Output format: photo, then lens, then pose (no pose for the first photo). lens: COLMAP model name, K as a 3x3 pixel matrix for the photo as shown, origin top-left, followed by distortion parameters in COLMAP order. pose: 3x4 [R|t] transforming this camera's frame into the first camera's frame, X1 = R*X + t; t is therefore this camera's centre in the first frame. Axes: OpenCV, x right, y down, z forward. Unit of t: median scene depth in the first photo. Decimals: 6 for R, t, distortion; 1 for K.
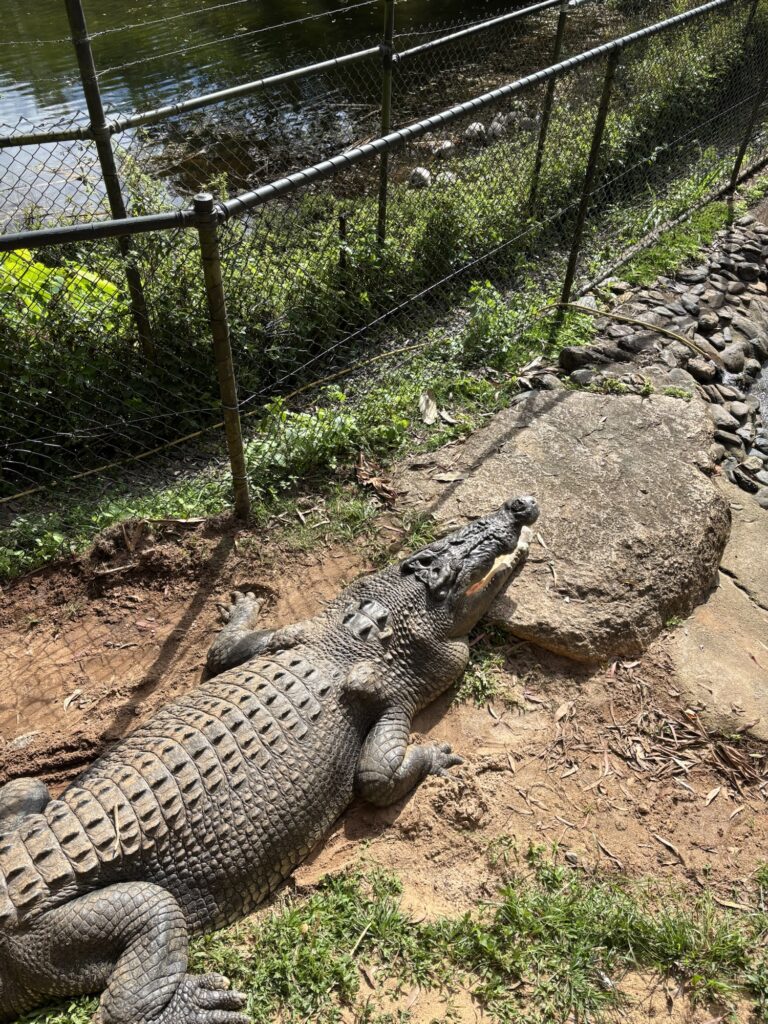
lens RADIAL K [[774.3, 0, 384.0], [0, 774.3, 512.0], [0, 0, 1]] dist [-0.004812, -0.009522]
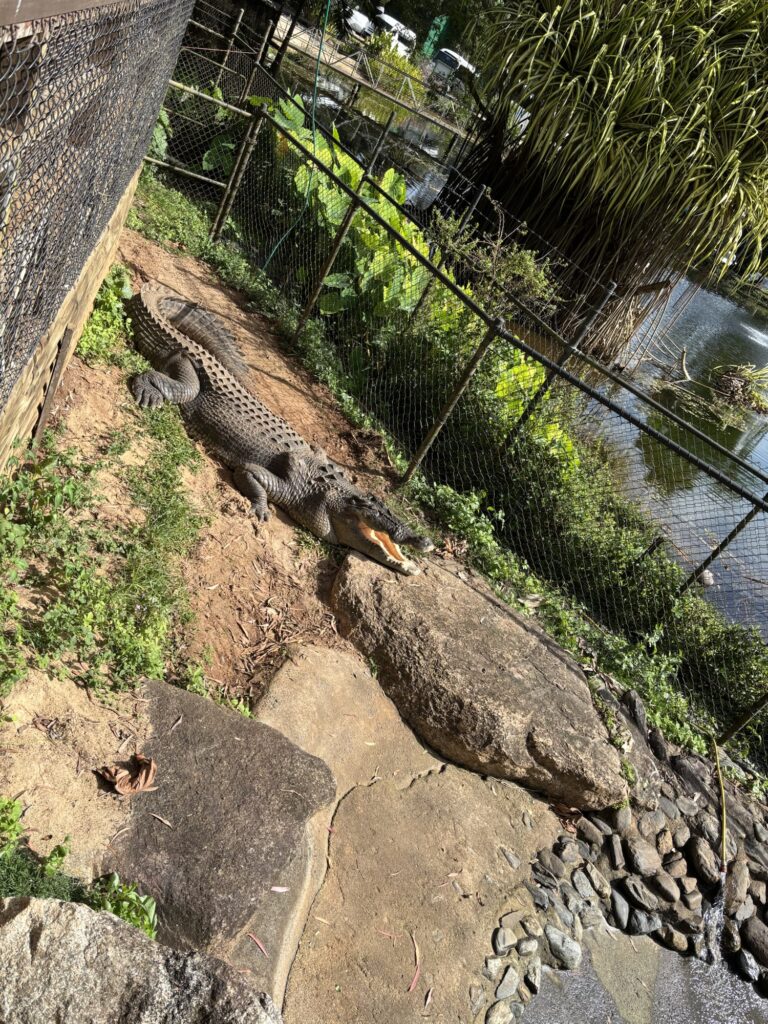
lens RADIAL K [[774.3, 0, 384.0], [0, 774.3, 512.0], [0, 0, 1]] dist [-0.004812, -0.009522]
pose [[0.156900, 0.564718, -0.810232, 1.374868], [-0.933483, 0.352675, 0.065041, -0.055376], [0.322478, 0.746133, 0.582489, 0.046171]]
